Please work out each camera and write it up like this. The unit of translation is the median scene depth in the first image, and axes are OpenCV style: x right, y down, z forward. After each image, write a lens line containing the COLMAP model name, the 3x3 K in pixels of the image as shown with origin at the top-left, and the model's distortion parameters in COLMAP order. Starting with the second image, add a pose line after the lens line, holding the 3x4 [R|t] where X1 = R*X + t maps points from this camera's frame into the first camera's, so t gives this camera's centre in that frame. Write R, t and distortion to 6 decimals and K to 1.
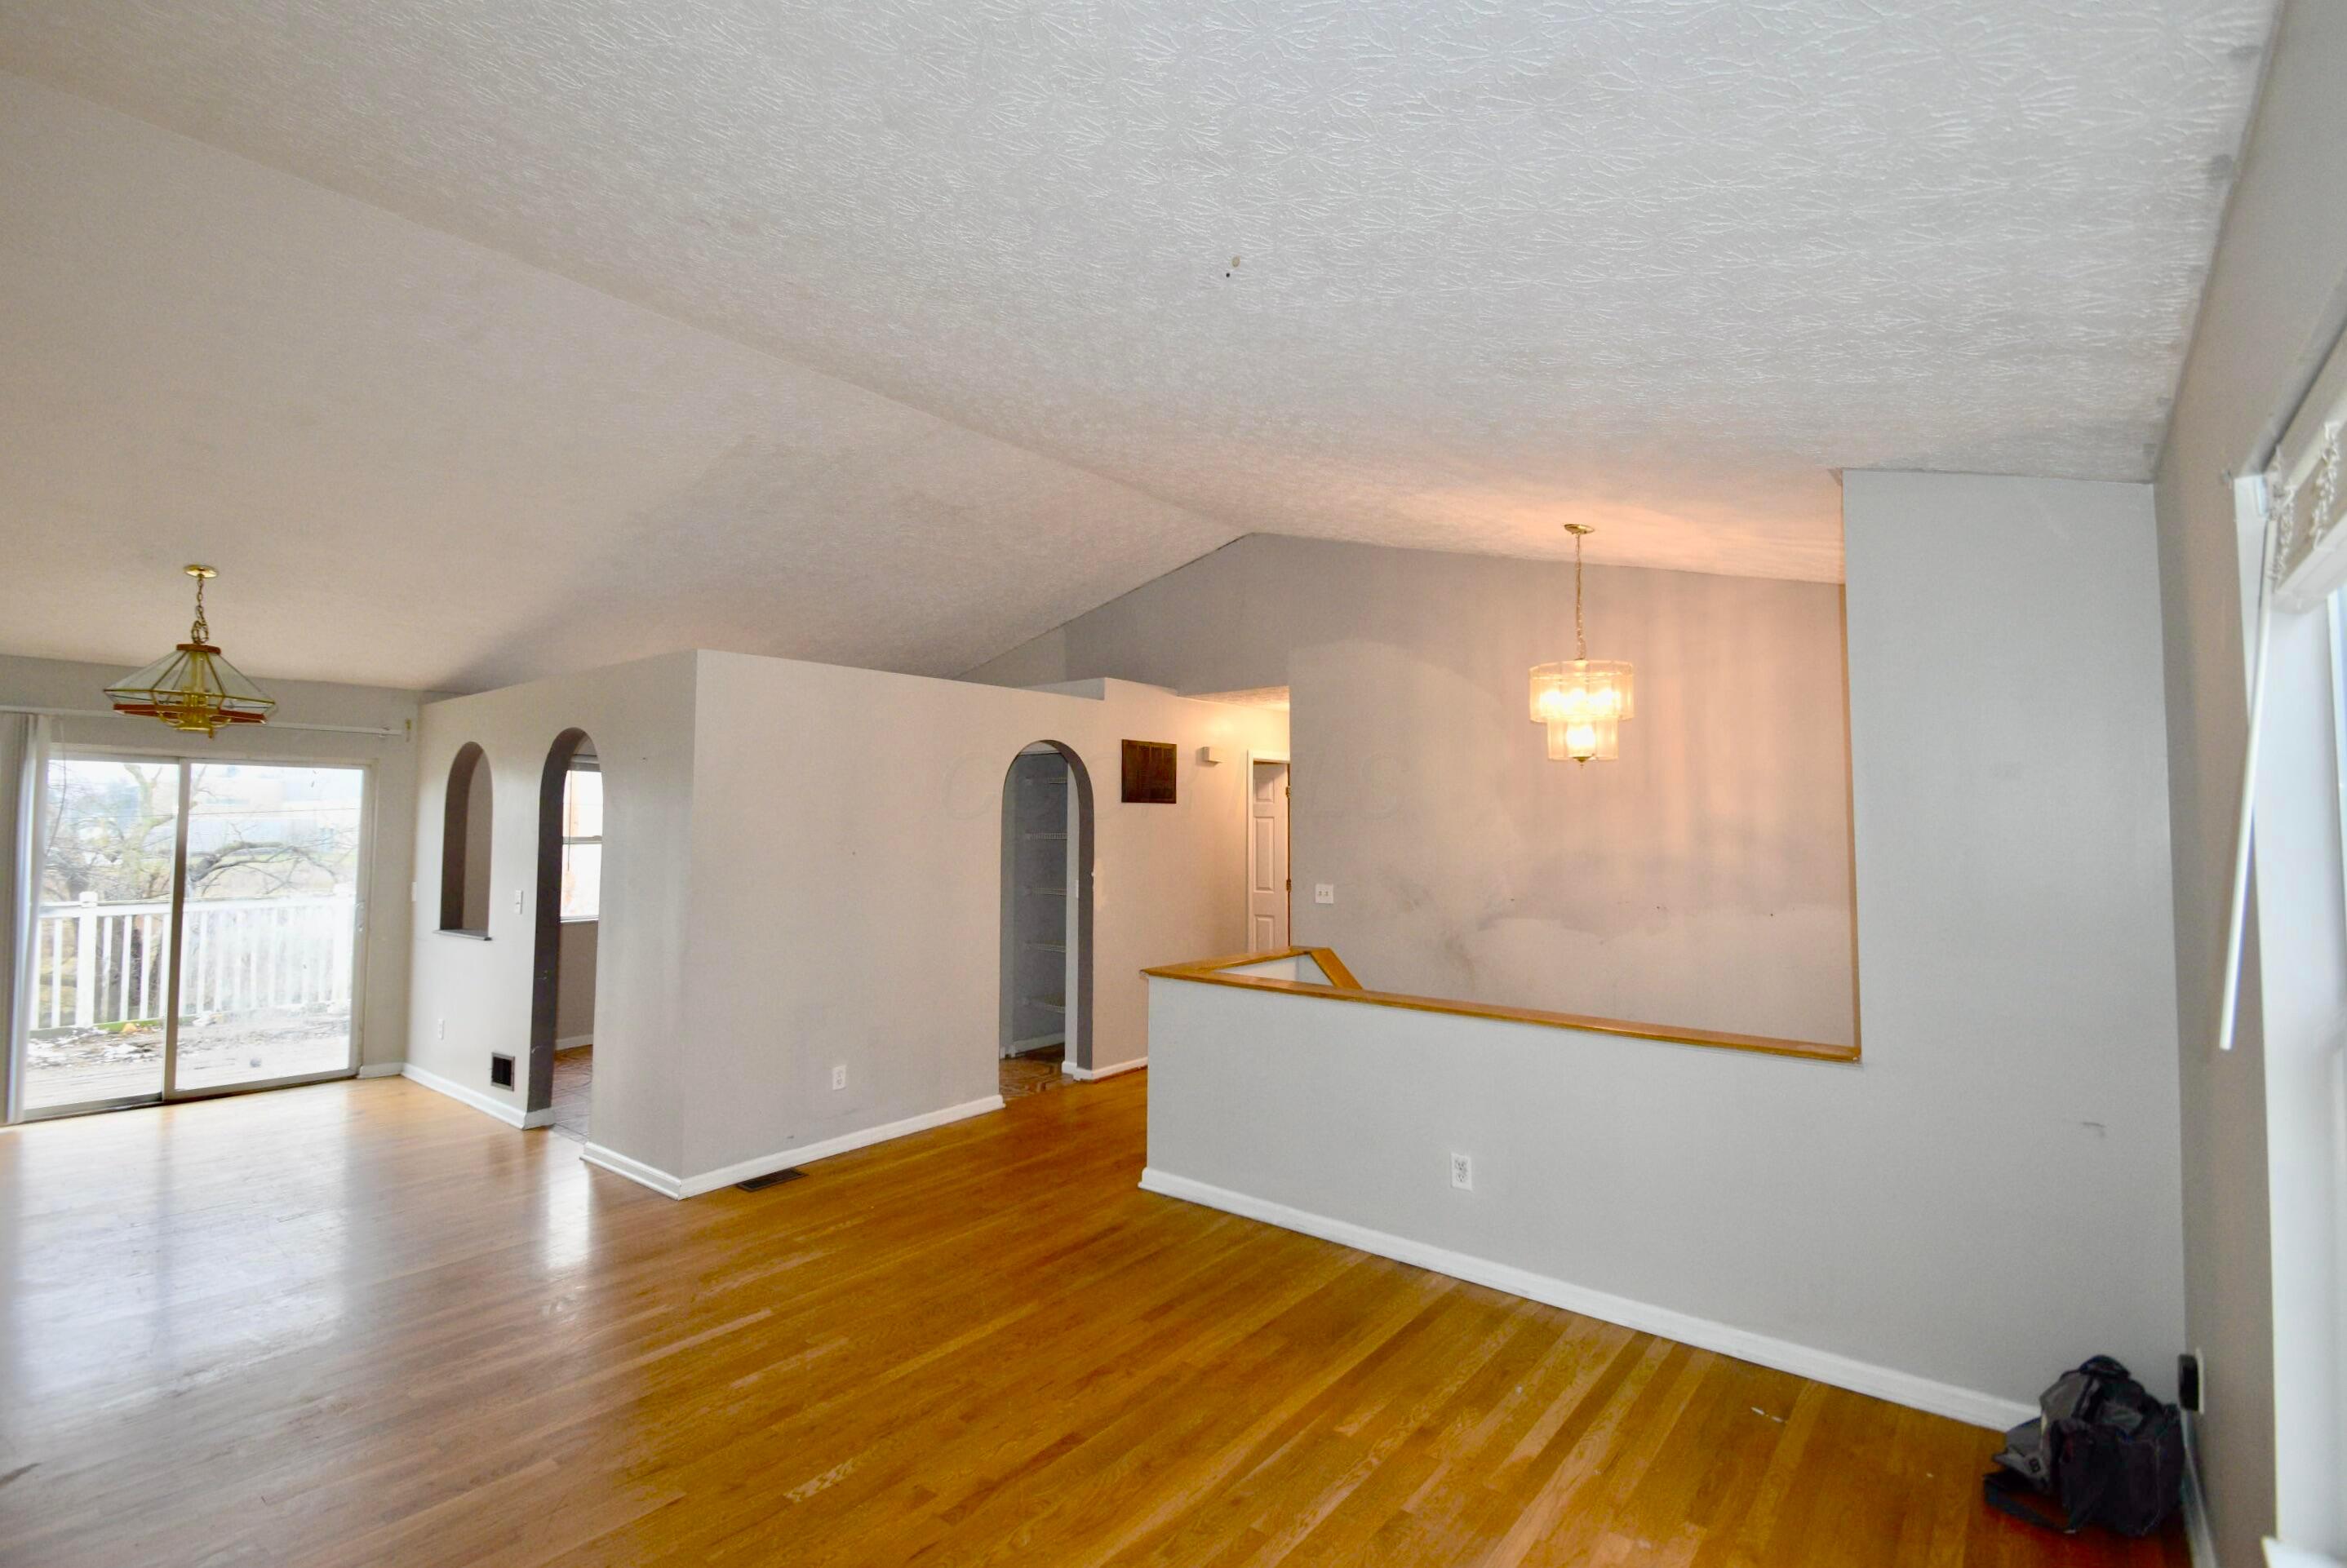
lens RADIAL K [[1031.0, 0, 1190.2], [0, 1031.0, 793.1], [0, 0, 1]] dist [-0.013766, -0.000479]
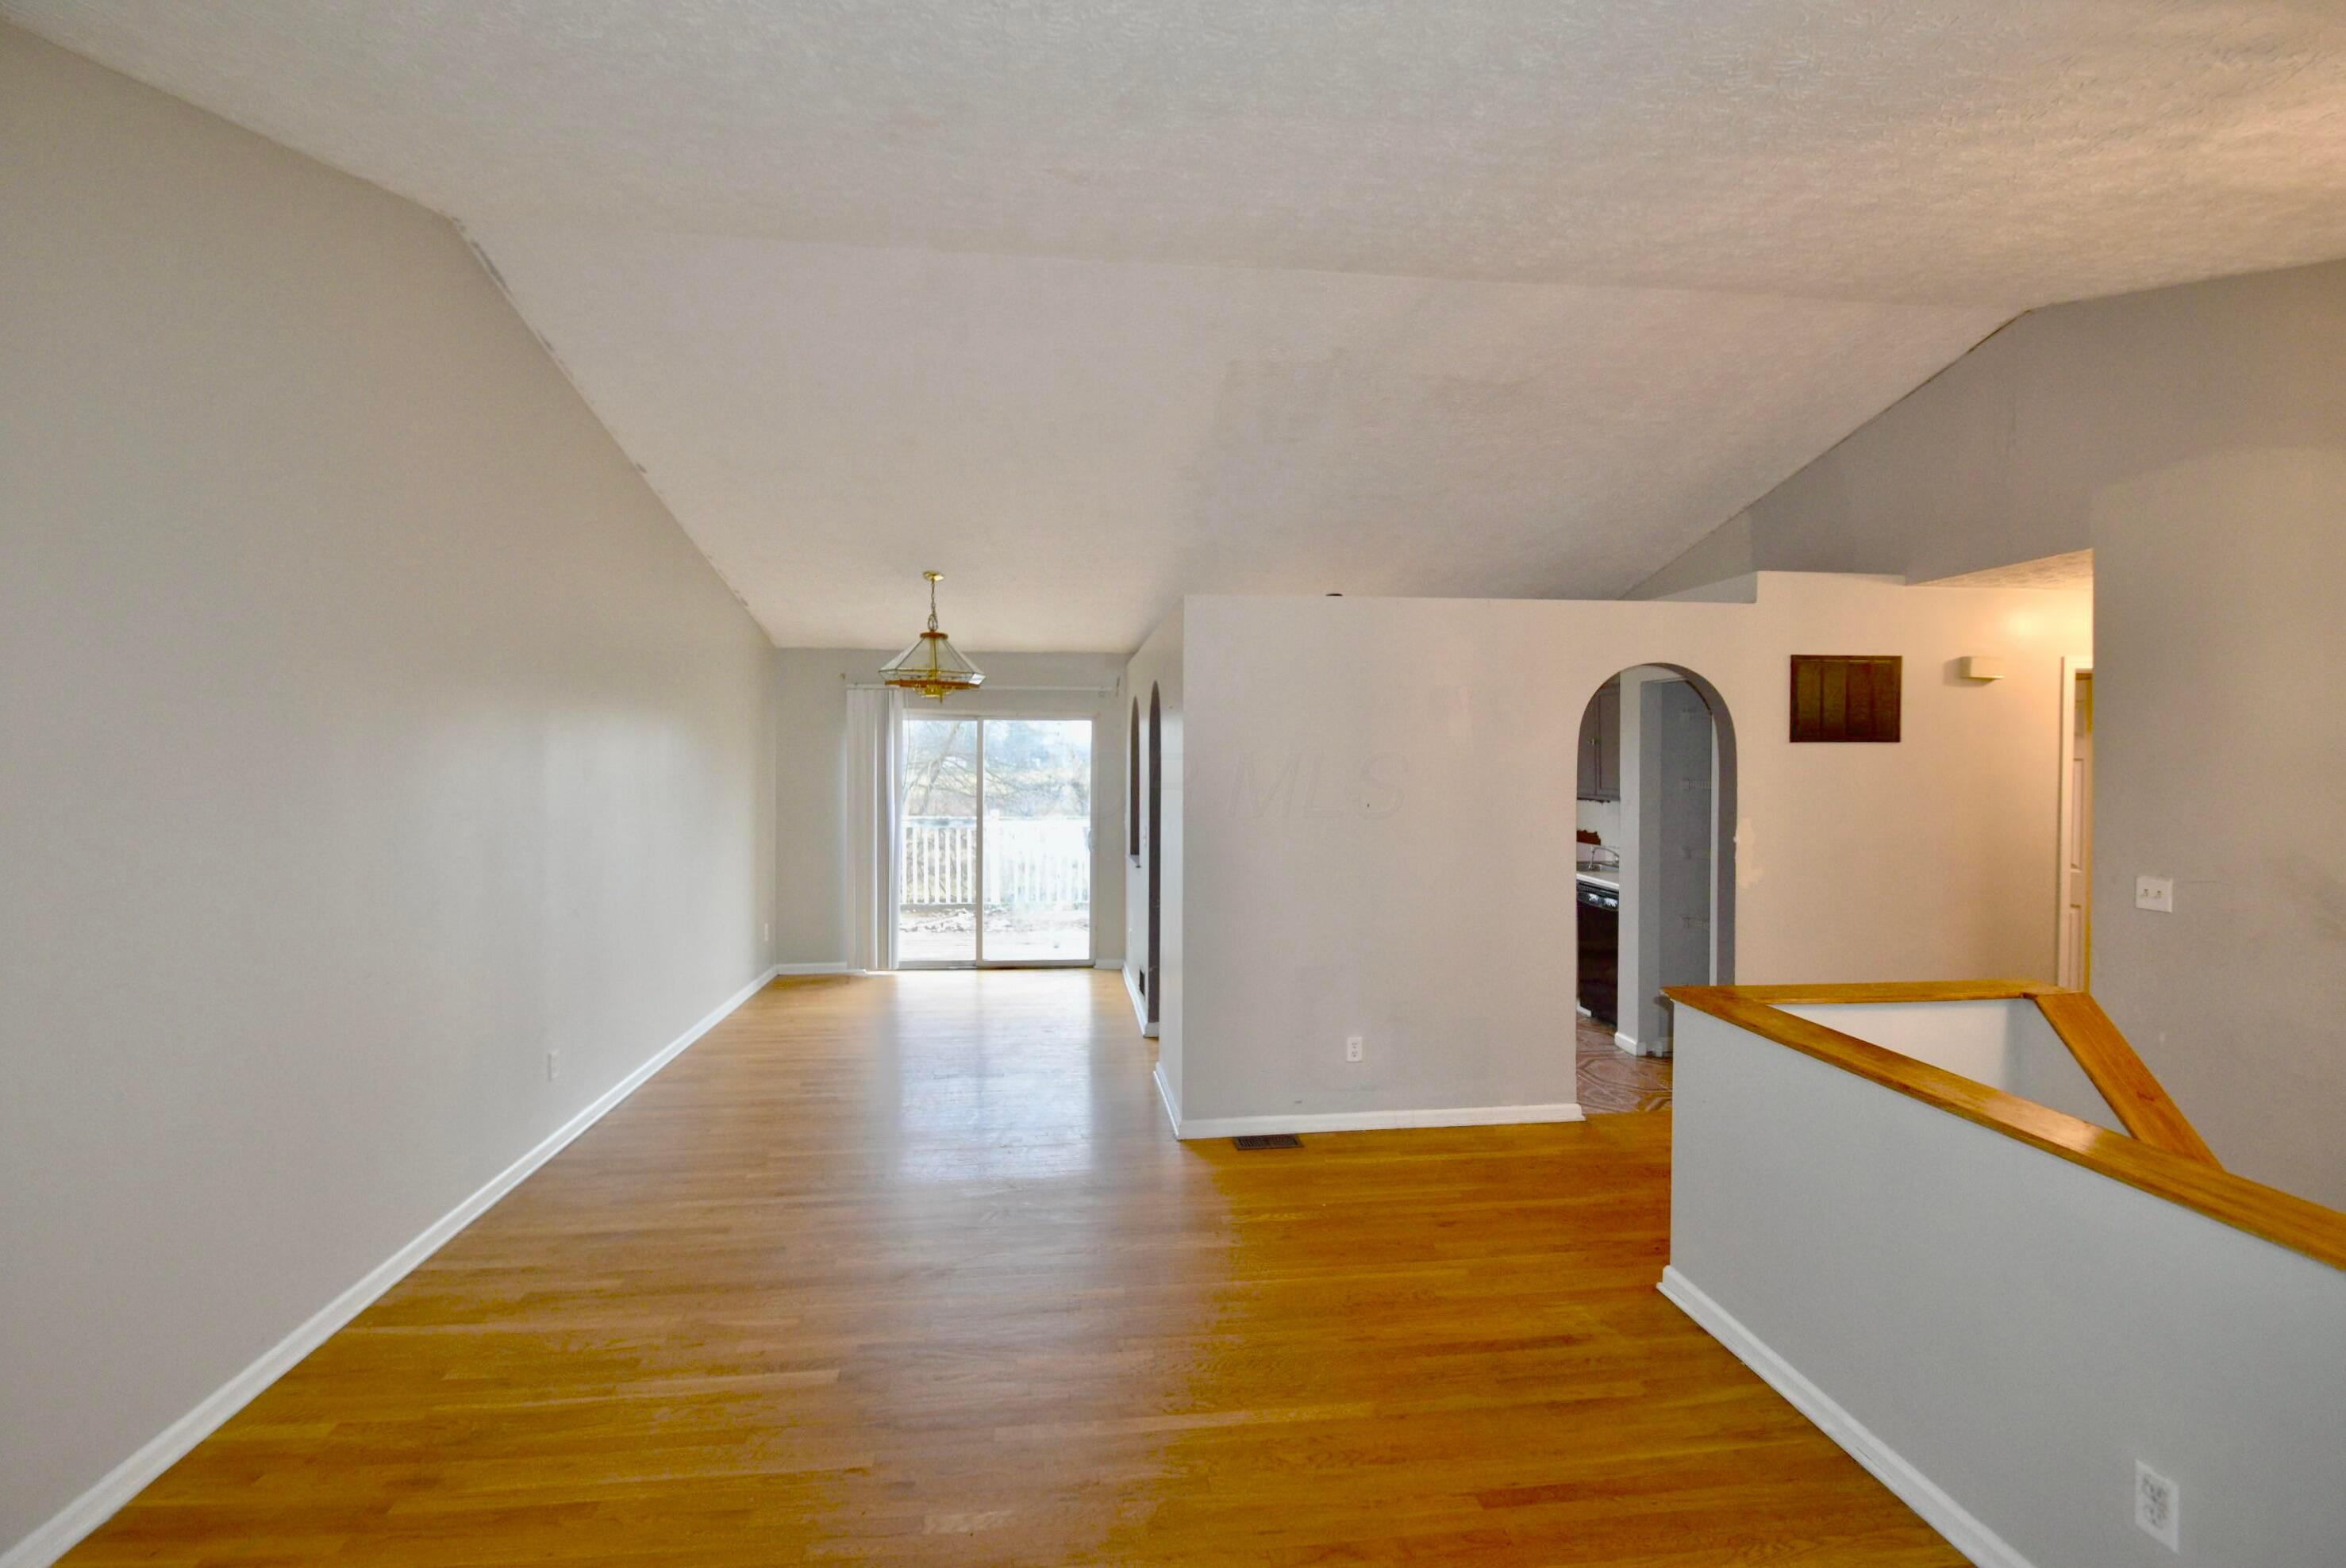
lens RADIAL K [[1029.4, 0, 1173.0], [0, 1029.4, 784.0], [0, 0, 1]] dist [0.024940, -0.030627]
pose [[0.711224, 0.019713, -0.702689, 0.183535], [0.019475, 0.998670, 0.047729, -0.006526], [0.702696, -0.047631, 0.709895, 0.238556]]
